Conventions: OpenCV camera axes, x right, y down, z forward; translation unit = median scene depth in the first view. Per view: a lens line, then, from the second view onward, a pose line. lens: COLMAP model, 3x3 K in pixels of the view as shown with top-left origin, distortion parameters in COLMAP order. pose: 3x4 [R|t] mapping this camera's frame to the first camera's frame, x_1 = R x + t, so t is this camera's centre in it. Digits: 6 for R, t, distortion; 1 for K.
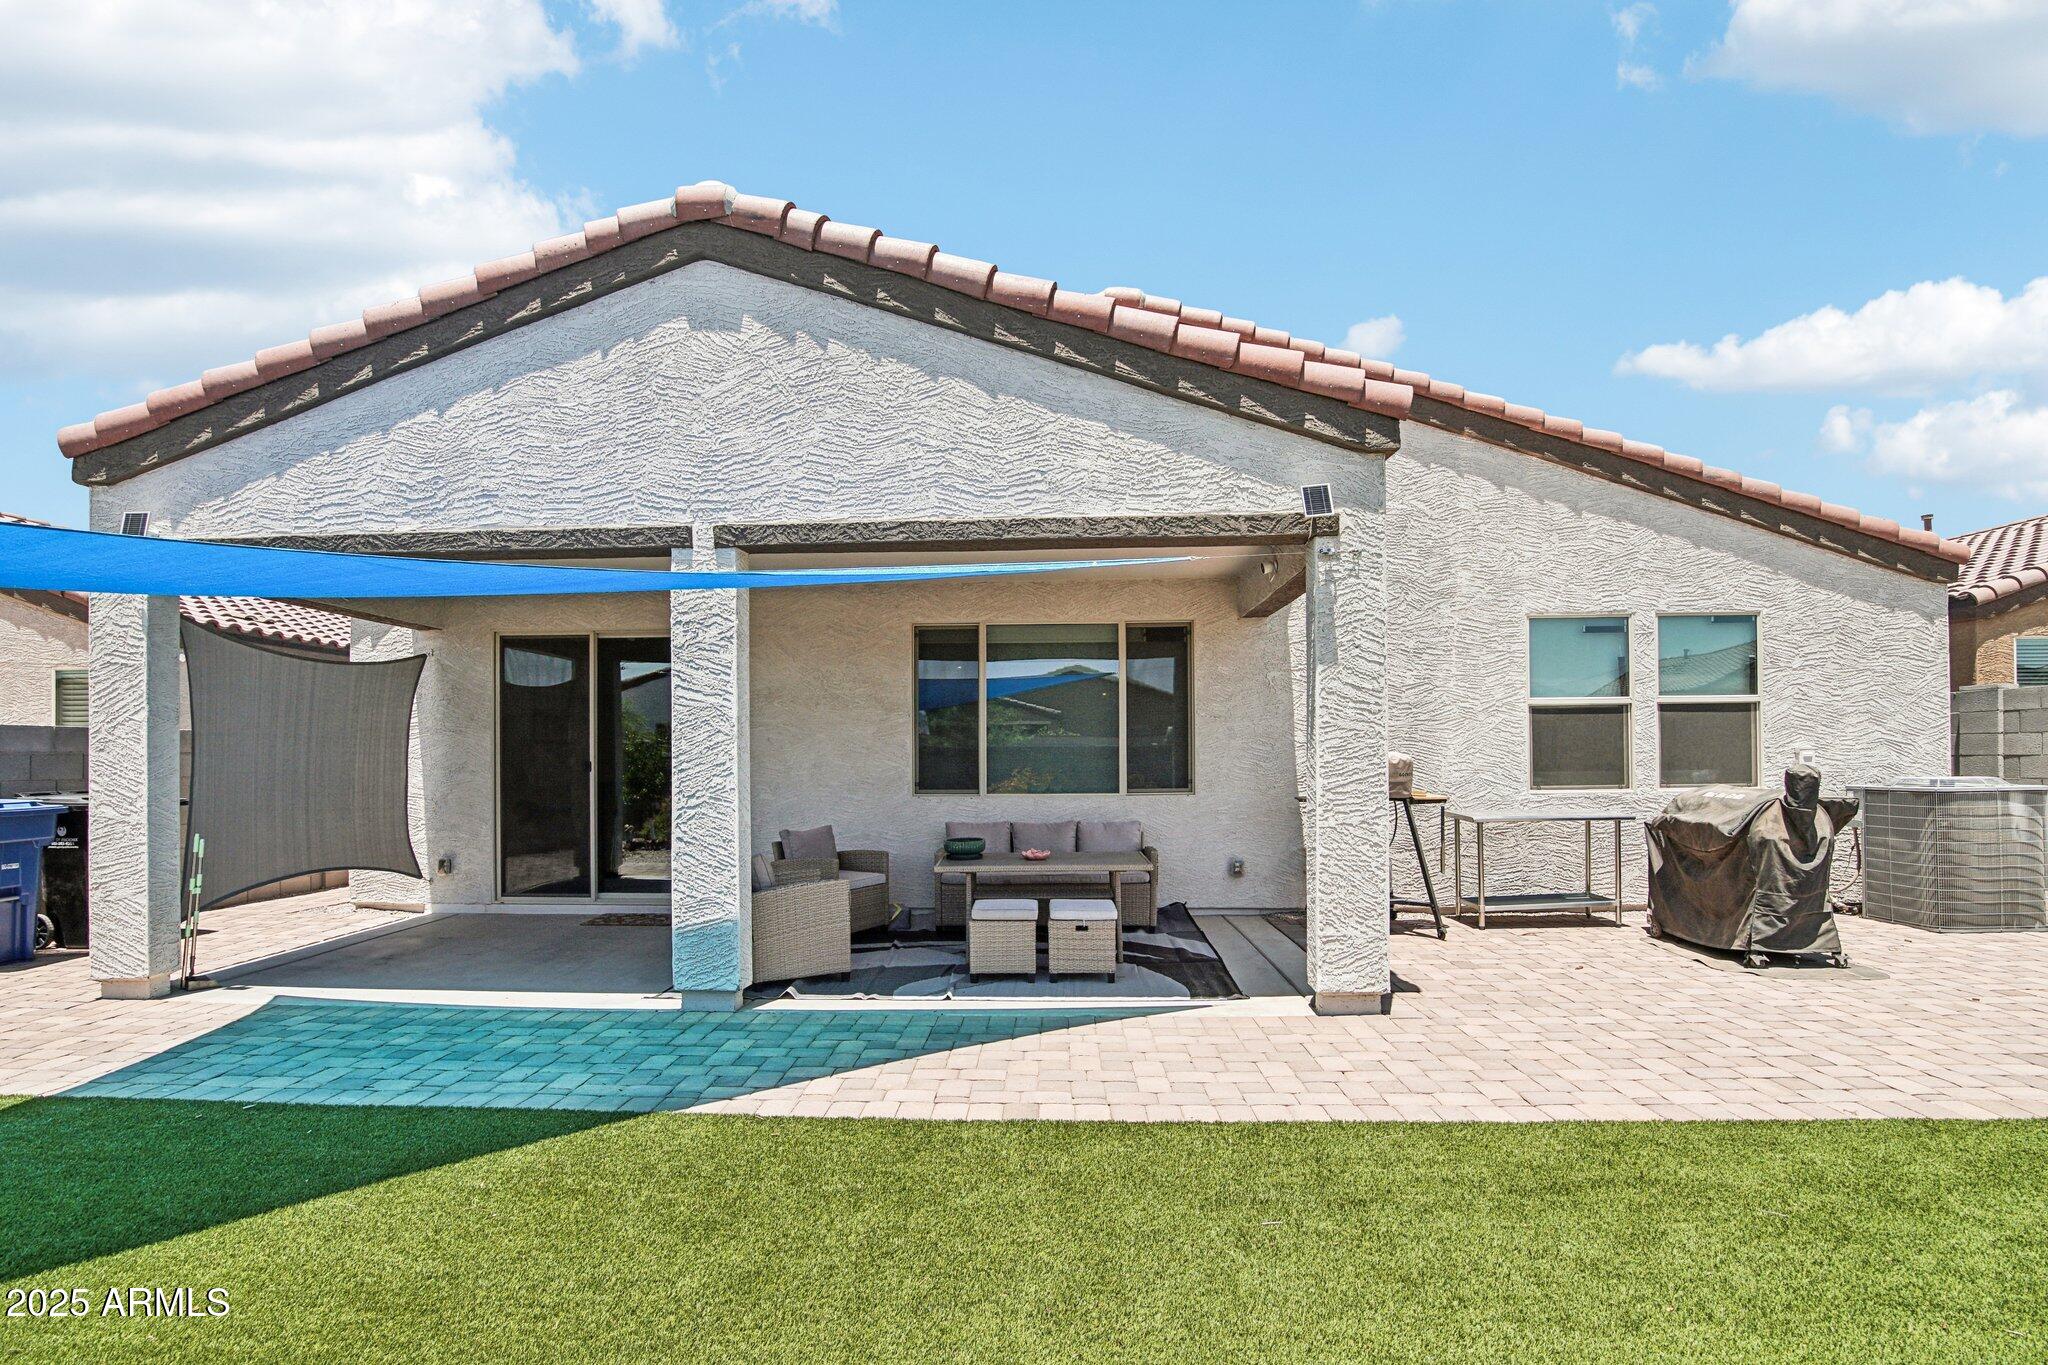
lens RADIAL K [[982.9, 0, 1020.3], [0, 982.9, 728.7], [0, 0, 1]] dist [-0.029531, 0.000304]
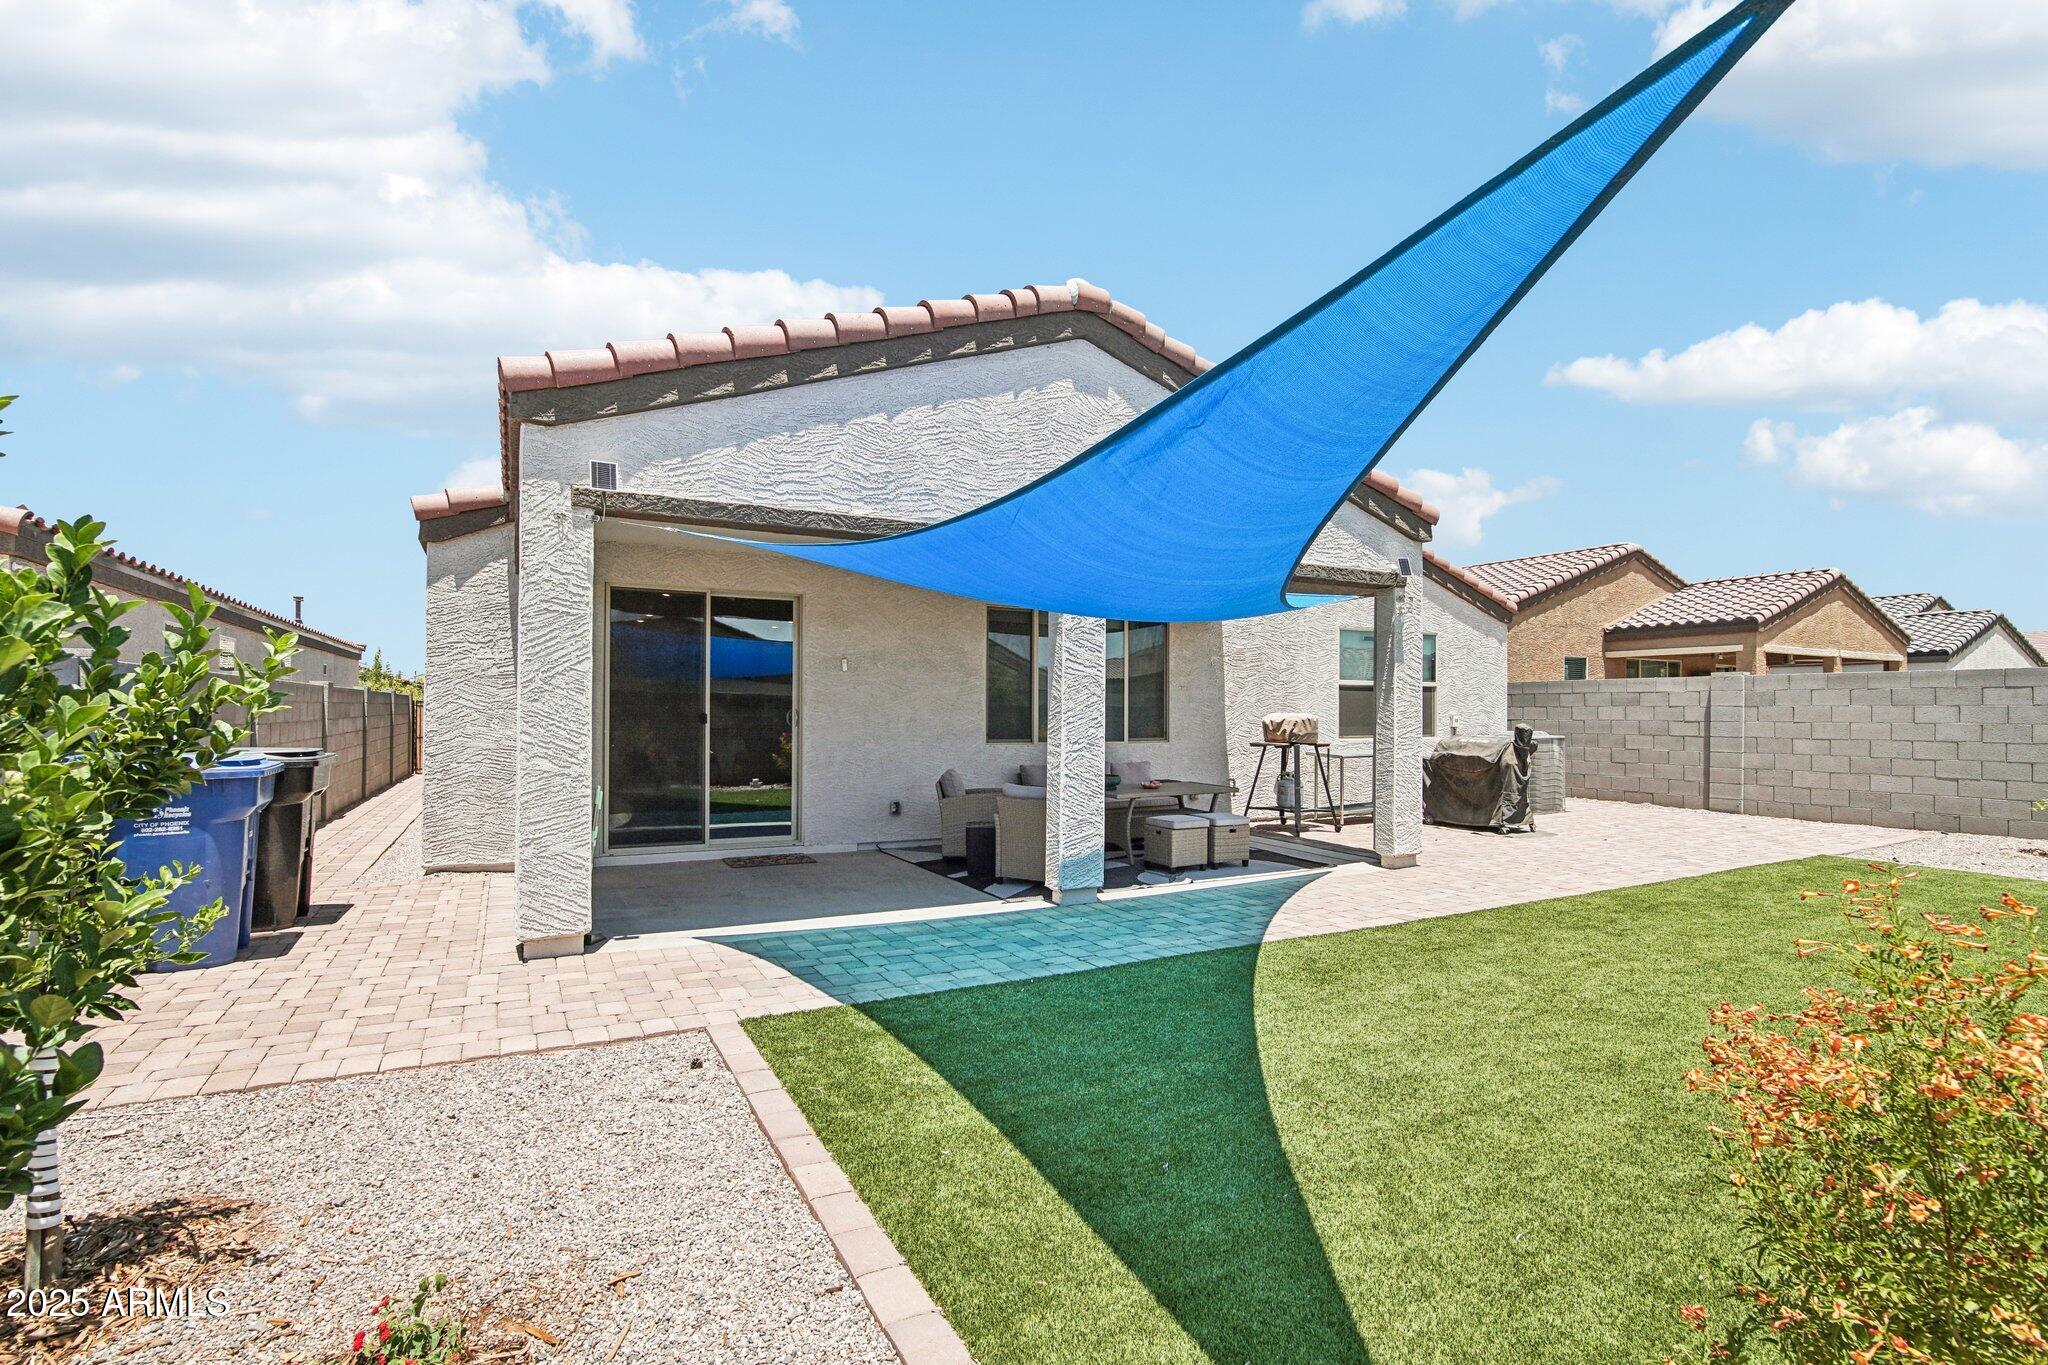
lens RADIAL K [[953.3, 0, 1024.0], [0, 953.3, 682.5], [0, 0, 1]] dist [-0.031722, 0.000102]
pose [[0.854018, 0.027387, 0.519521, -1.044843], [-0.026127, 0.999611, -0.009746, 0.001266], [-0.519586, -0.005250, 0.854402, -0.066478]]
